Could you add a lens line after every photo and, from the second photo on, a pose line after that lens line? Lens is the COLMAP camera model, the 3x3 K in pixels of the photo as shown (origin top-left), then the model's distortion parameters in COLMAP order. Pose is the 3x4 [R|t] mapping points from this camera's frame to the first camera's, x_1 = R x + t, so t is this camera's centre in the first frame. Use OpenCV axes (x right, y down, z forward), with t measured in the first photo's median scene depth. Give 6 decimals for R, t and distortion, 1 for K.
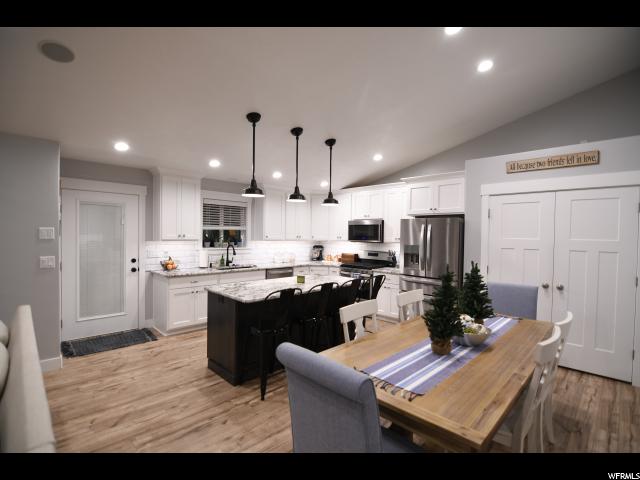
lens RADIAL K [[309.6, 0, 321.4], [0, 309.6, 239.6], [0, 0, 1]] dist [-0.010385, -0.007930]
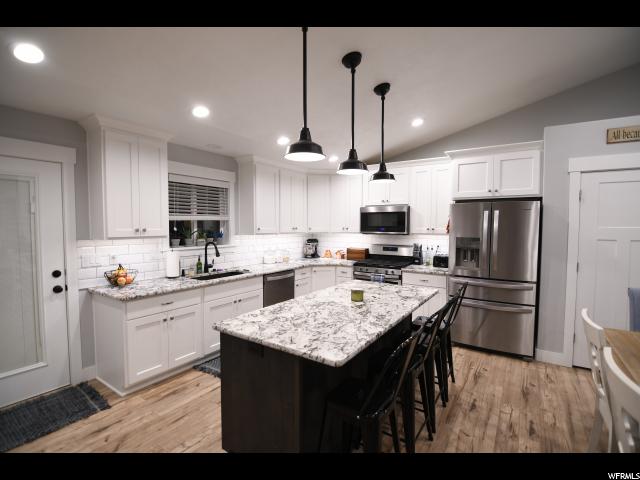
lens RADIAL K [[309.6, 0, 320.7], [0, 309.6, 239.9], [0, 0, 1]] dist [-0.010385, -0.007930]
pose [[0.981039, -0.022833, 0.192463, -0.236332], [0.016426, 0.999259, 0.034821, -0.009963], [-0.193115, -0.030999, 0.980686, 0.347021]]
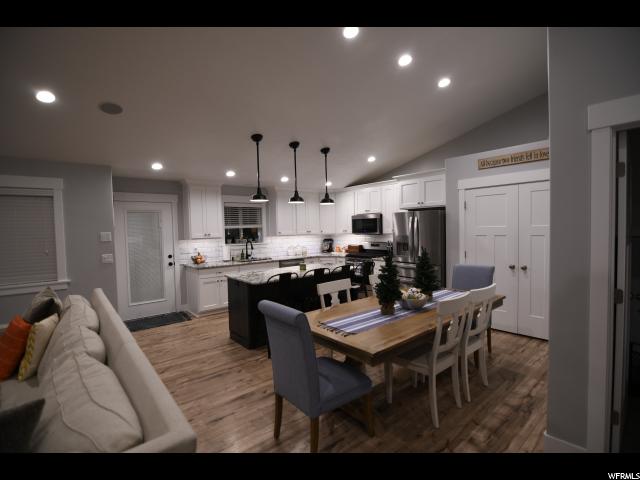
lens RADIAL K [[309.6, 0, 321.3], [0, 309.6, 239.9], [0, 0, 1]] dist [-0.010385, -0.007930]
pose [[0.995465, -0.035195, -0.088380, 0.104507], [0.037012, 0.999134, 0.019014, 0.001510], [0.087634, -0.022199, 0.995905, -0.176193]]
